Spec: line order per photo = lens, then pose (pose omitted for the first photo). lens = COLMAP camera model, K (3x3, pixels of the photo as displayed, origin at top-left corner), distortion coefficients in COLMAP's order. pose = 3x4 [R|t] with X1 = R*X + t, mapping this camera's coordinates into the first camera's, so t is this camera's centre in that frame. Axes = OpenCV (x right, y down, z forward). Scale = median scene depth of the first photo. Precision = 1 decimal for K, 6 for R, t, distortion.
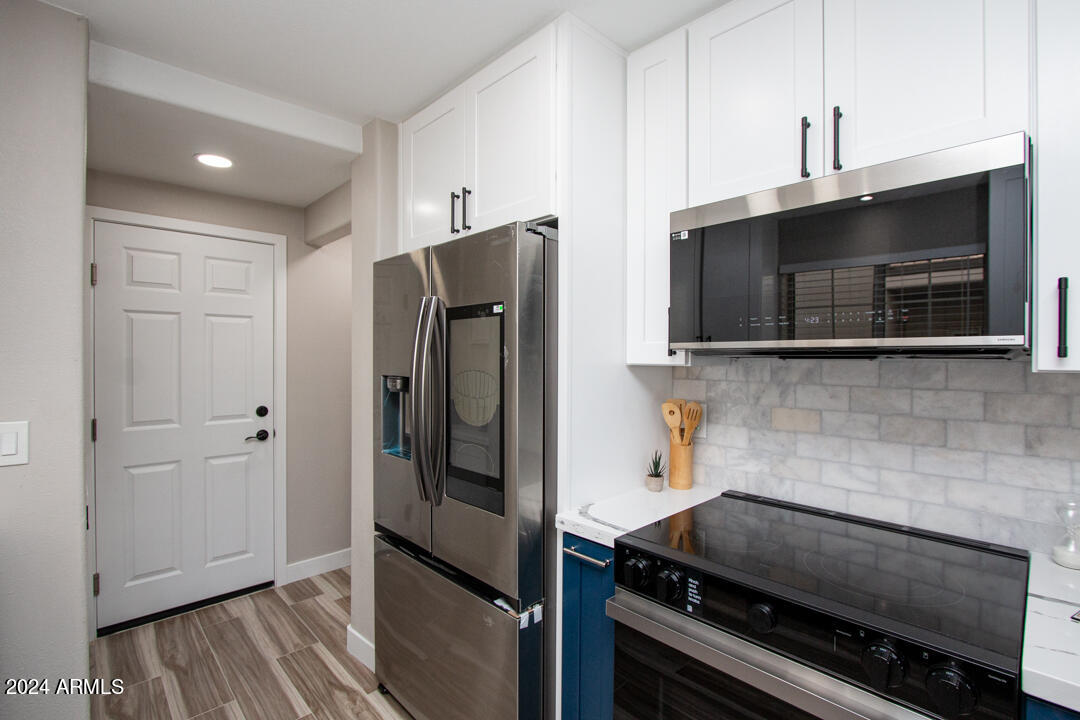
lens RADIAL K [[491.3, 0, 513.3], [0, 491.3, 363.2], [0, 0, 1]] dist [0.002982, 0.000373]
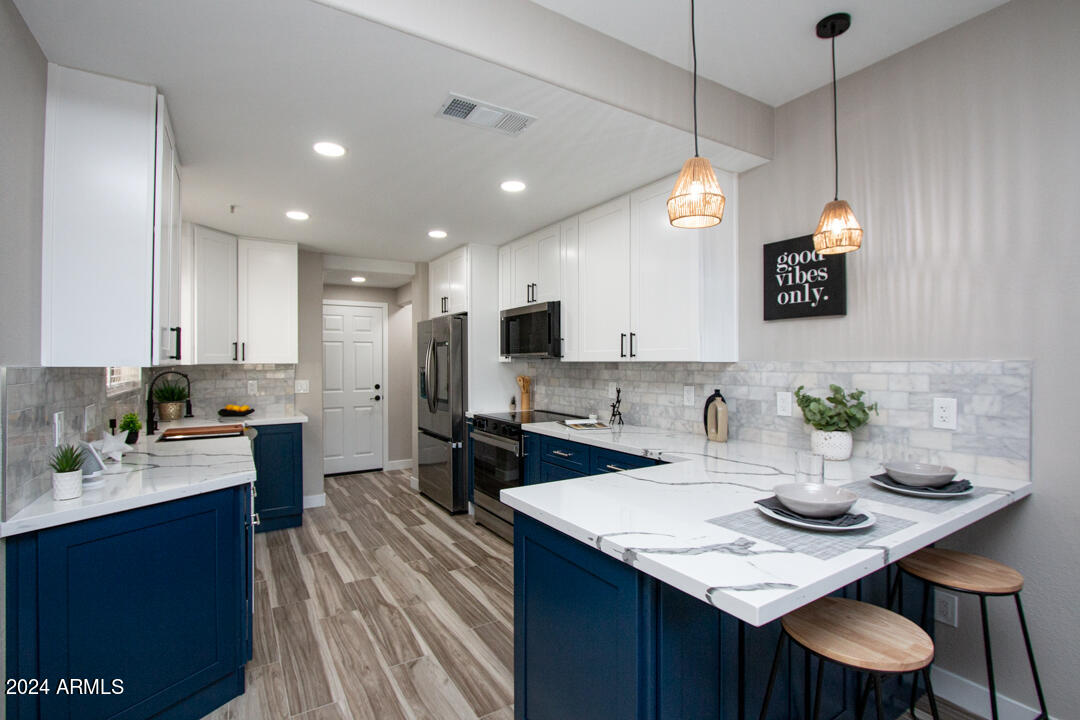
lens RADIAL K [[498.4, 0, 531.7], [0, 498.4, 364.4], [0, 0, 1]] dist [-0.016486, 0.000566]
pose [[0.982692, -0.006927, -0.185115, 0.793384], [0.005353, 0.999945, -0.009003, 0.035632], [0.185167, 0.007856, 0.982676, -1.446155]]
